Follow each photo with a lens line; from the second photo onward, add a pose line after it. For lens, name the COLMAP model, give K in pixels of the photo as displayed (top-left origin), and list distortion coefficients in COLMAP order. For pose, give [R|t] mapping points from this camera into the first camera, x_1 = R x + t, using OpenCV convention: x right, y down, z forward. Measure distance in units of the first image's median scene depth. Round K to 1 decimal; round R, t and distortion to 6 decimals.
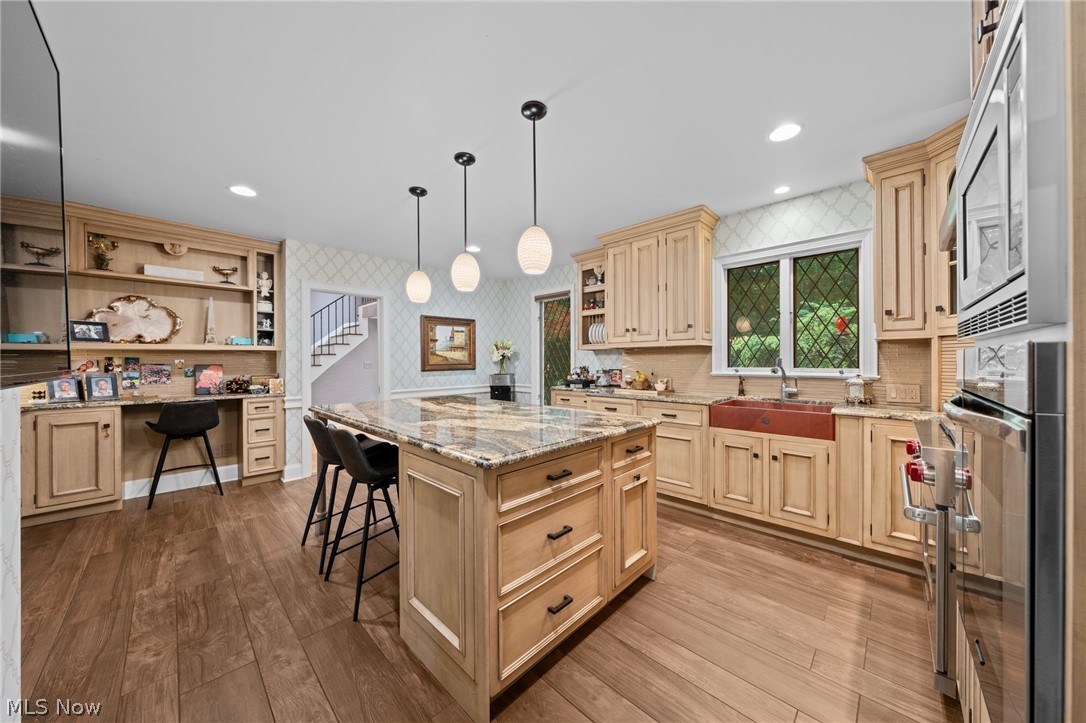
lens RADIAL K [[364.9, 0, 547.2], [0, 364.9, 362.8], [0, 0, 1]] dist [0.006060, 0.000253]
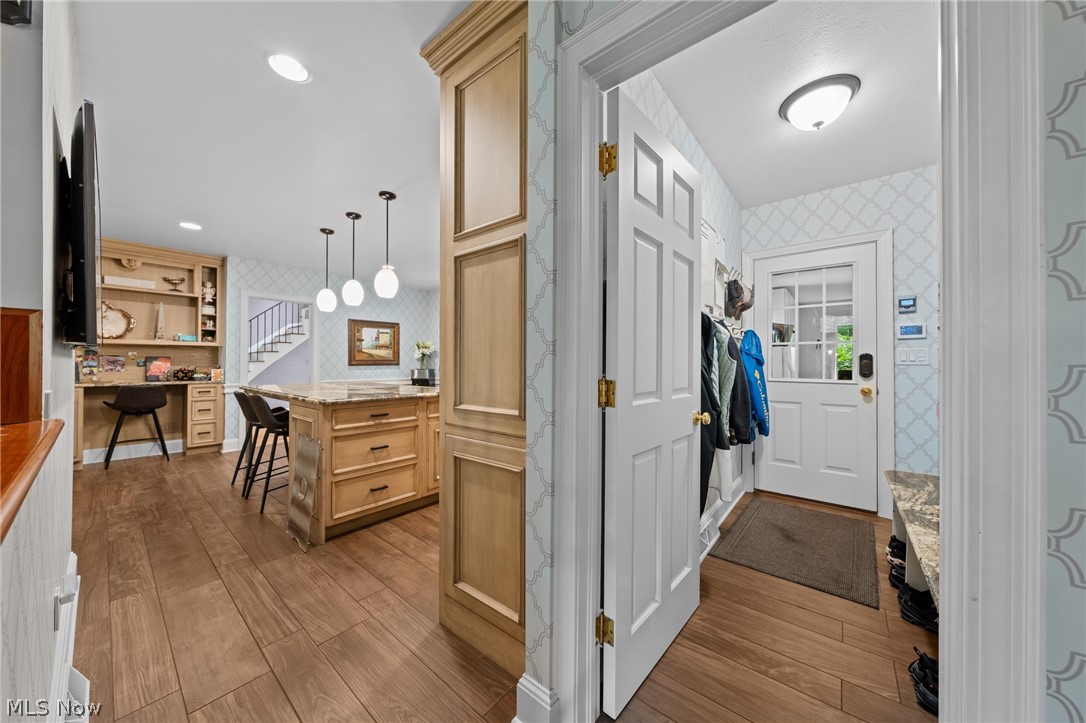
lens RADIAL K [[364.9, 0, 547.2], [0, 364.9, 362.8], [0, 0, 1]] dist [0.006060, 0.000253]
pose [[0.996787, 0.008965, 0.079601, 0.276692], [-0.008308, 0.999929, -0.008587, 0.025080], [-0.079672, 0.007898, 0.996790, -0.329010]]
